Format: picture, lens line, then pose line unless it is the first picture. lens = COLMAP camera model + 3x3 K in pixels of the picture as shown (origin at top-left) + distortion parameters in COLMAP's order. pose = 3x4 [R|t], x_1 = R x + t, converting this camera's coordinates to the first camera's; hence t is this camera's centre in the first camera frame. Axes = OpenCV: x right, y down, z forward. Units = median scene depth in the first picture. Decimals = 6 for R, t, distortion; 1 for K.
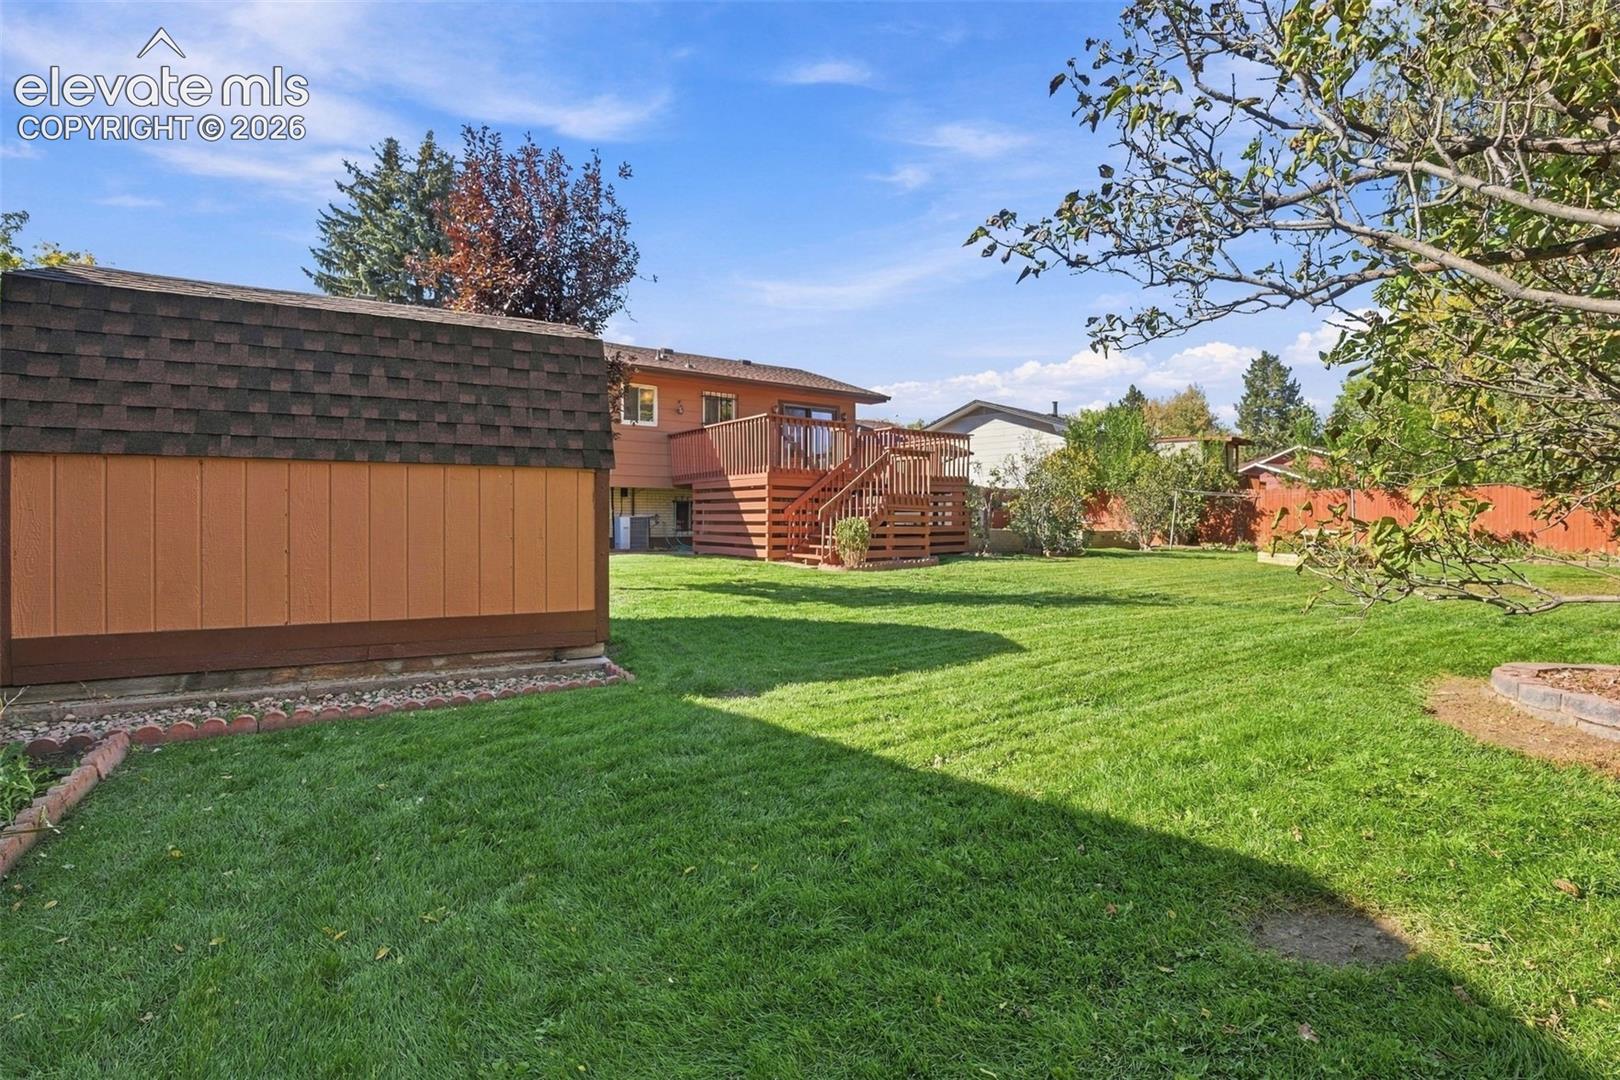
lens RADIAL K [[784.6, 0, 811.5], [0, 784.6, 535.4], [0, 0, 1]] dist [-0.029508, 0.000593]
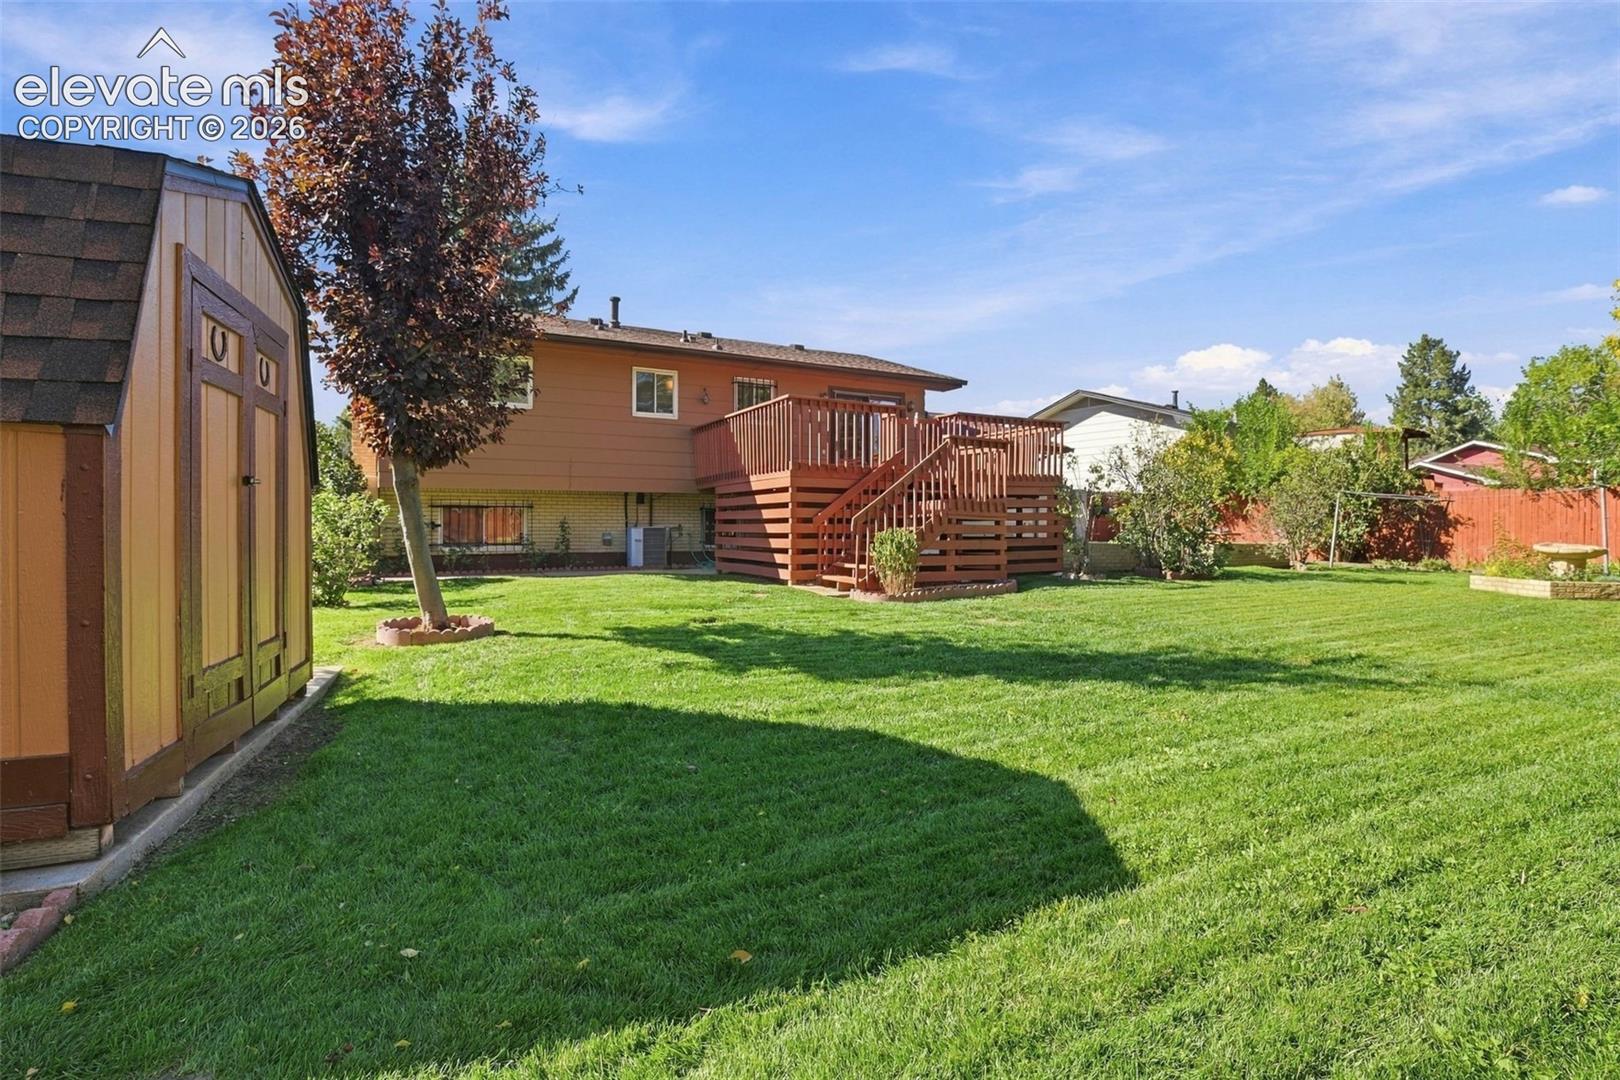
lens RADIAL K [[784.6, 0, 809.6], [0, 784.6, 537.9], [0, 0, 1]] dist [-0.029508, 0.000593]
pose [[0.991057, 0.000323, -0.133441, 0.055635], [-0.001418, 0.999966, -0.008116, -0.006011], [0.133433, 0.008232, 0.991024, 0.195611]]
